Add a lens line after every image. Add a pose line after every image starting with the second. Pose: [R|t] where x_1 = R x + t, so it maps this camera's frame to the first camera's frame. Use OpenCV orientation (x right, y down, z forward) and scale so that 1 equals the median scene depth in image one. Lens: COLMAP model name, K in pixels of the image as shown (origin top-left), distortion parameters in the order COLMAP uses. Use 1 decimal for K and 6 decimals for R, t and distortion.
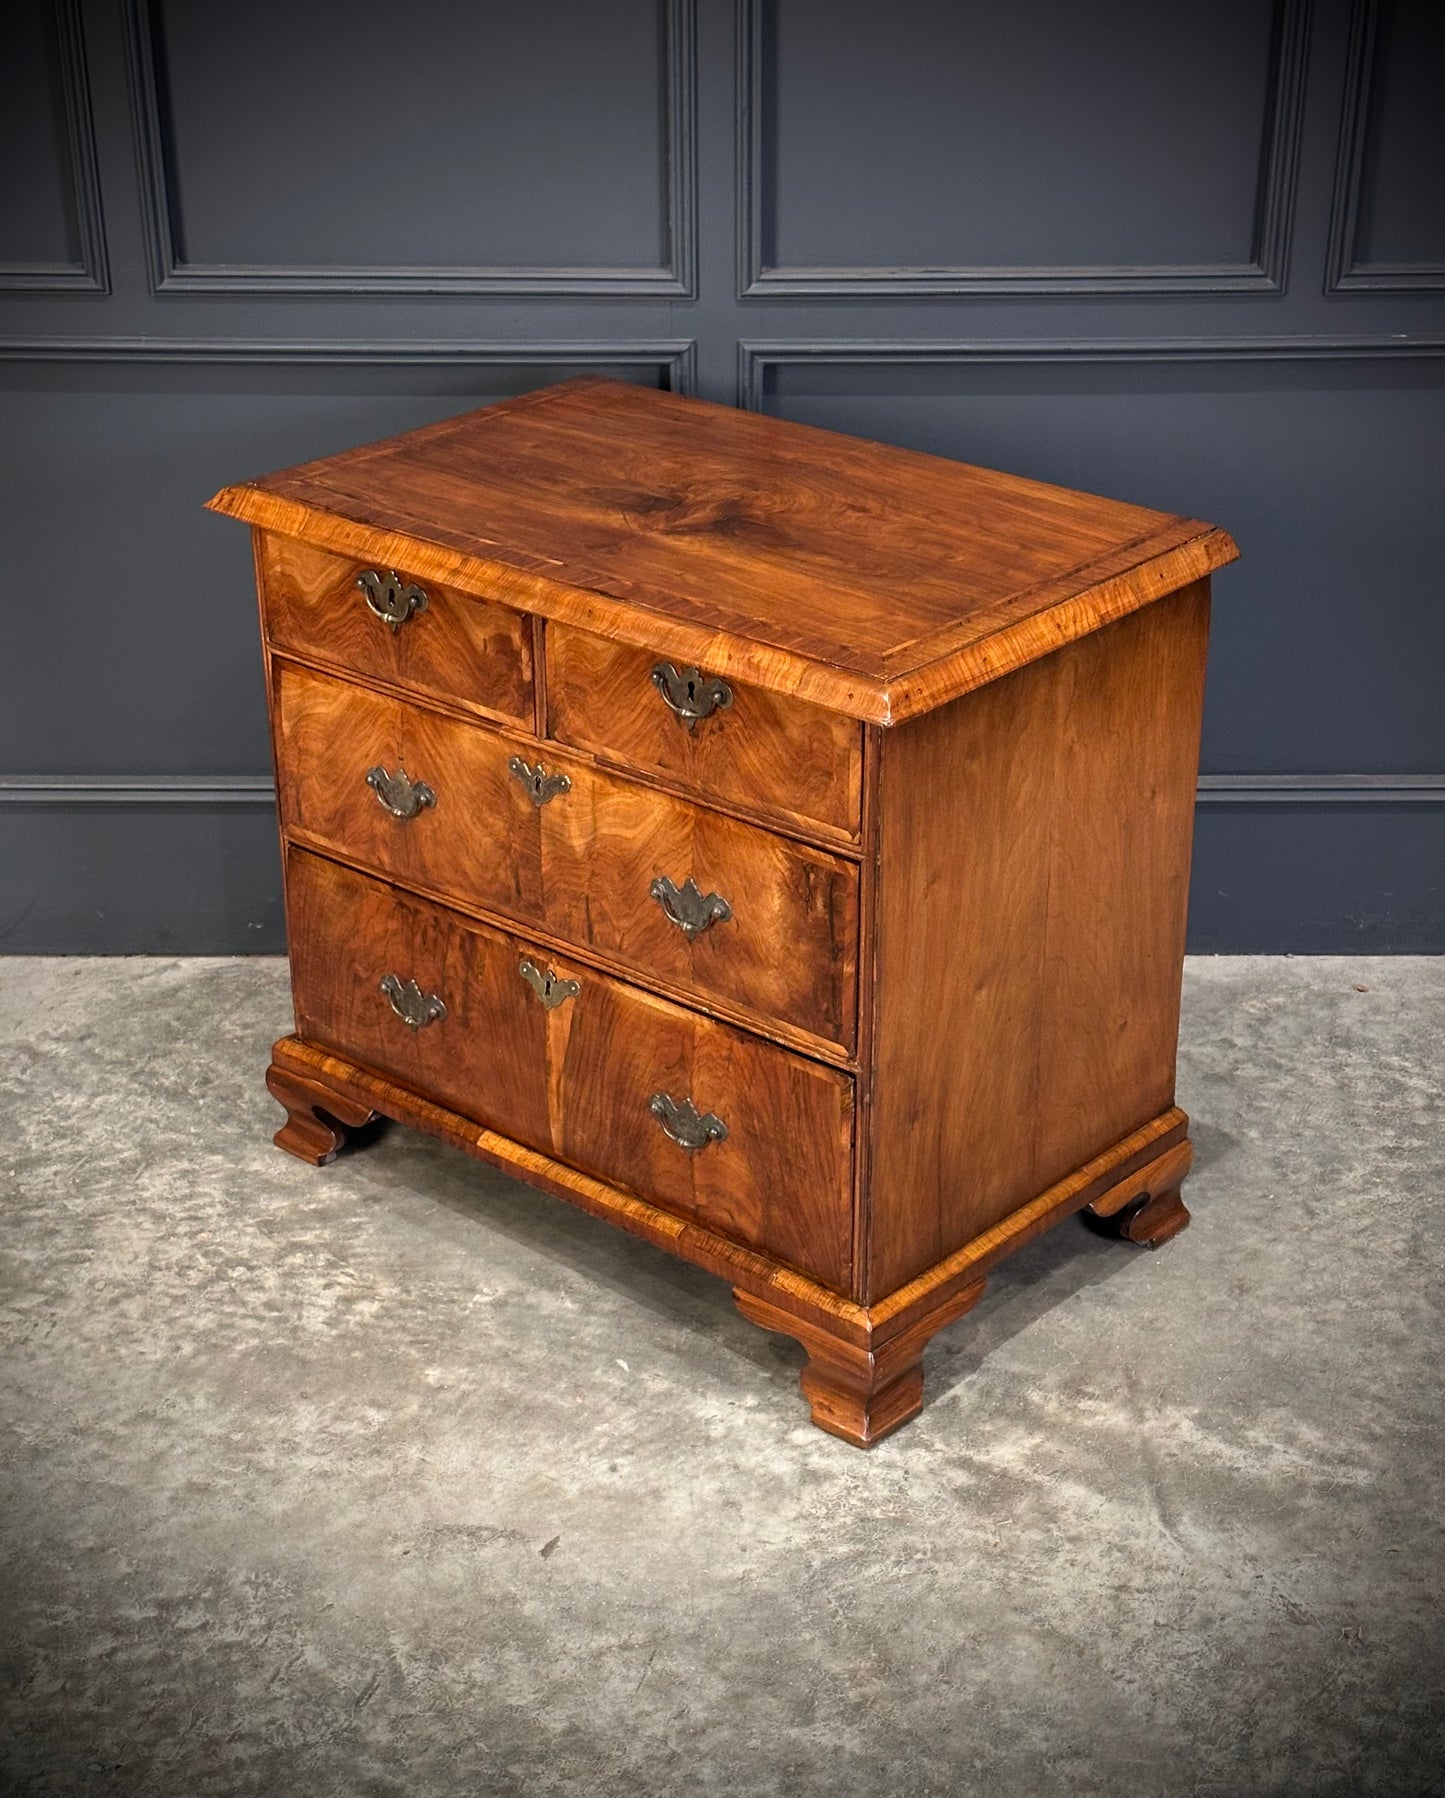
lens RADIAL K [[2873.0, 0, 729.6], [0, 2873.0, 954.9], [0, 0, 1]] dist [0.136542, 0.000000]
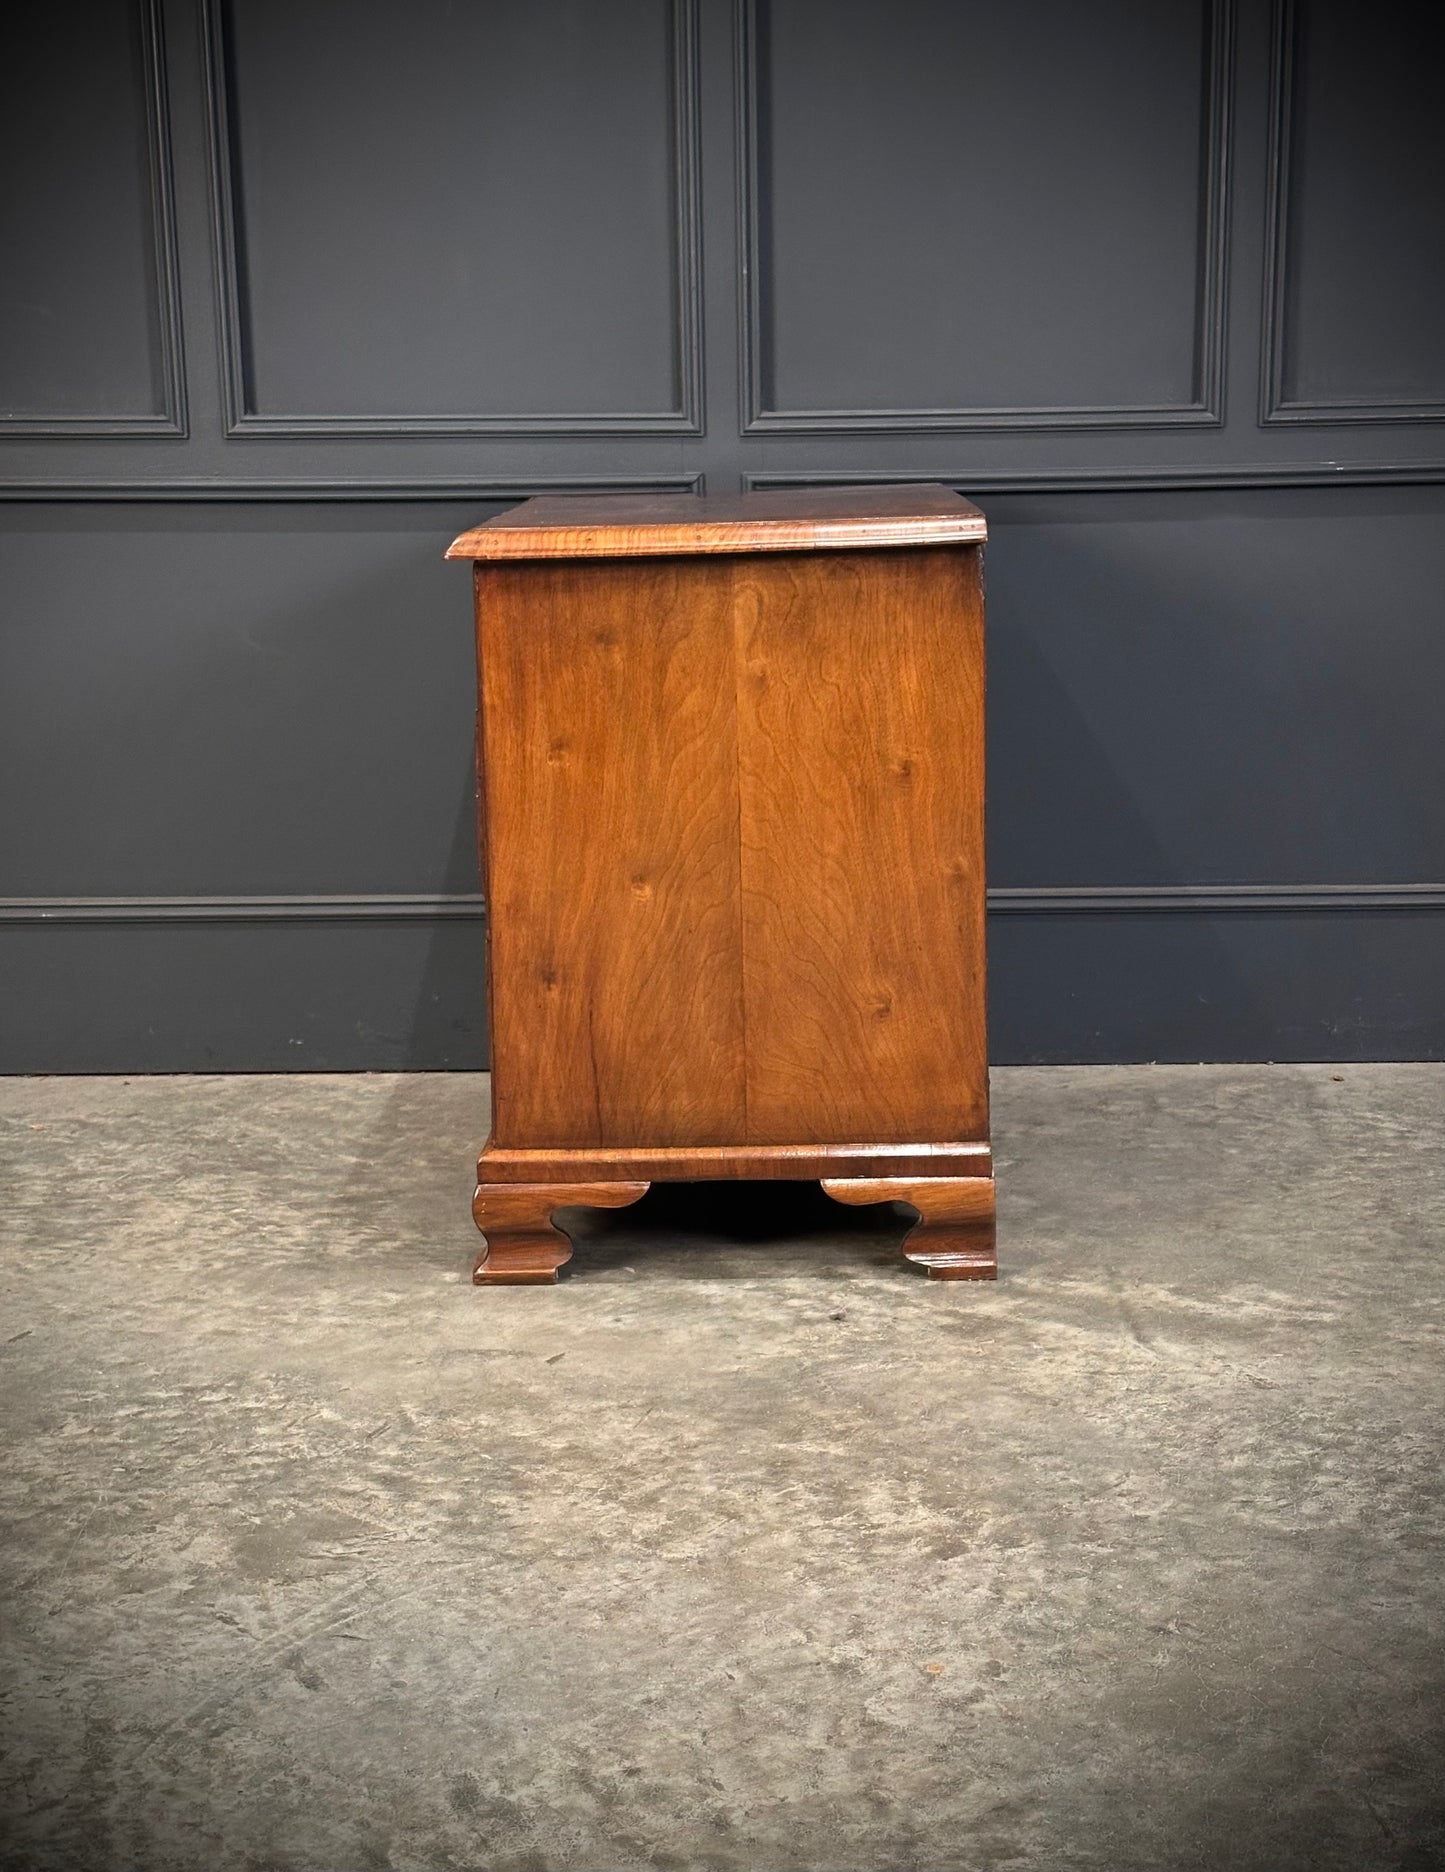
lens RADIAL K [[2913.1, 0, 751.5], [0, 2913.1, 1006.4], [0, 0, 1]] dist [0.127564, 0.000000]
pose [[0.999894, -0.008927, -0.011507, 0.021447], [0.005685, 0.966675, -0.255945, 0.332962], [0.013408, 0.255852, 0.966623, -0.058155]]
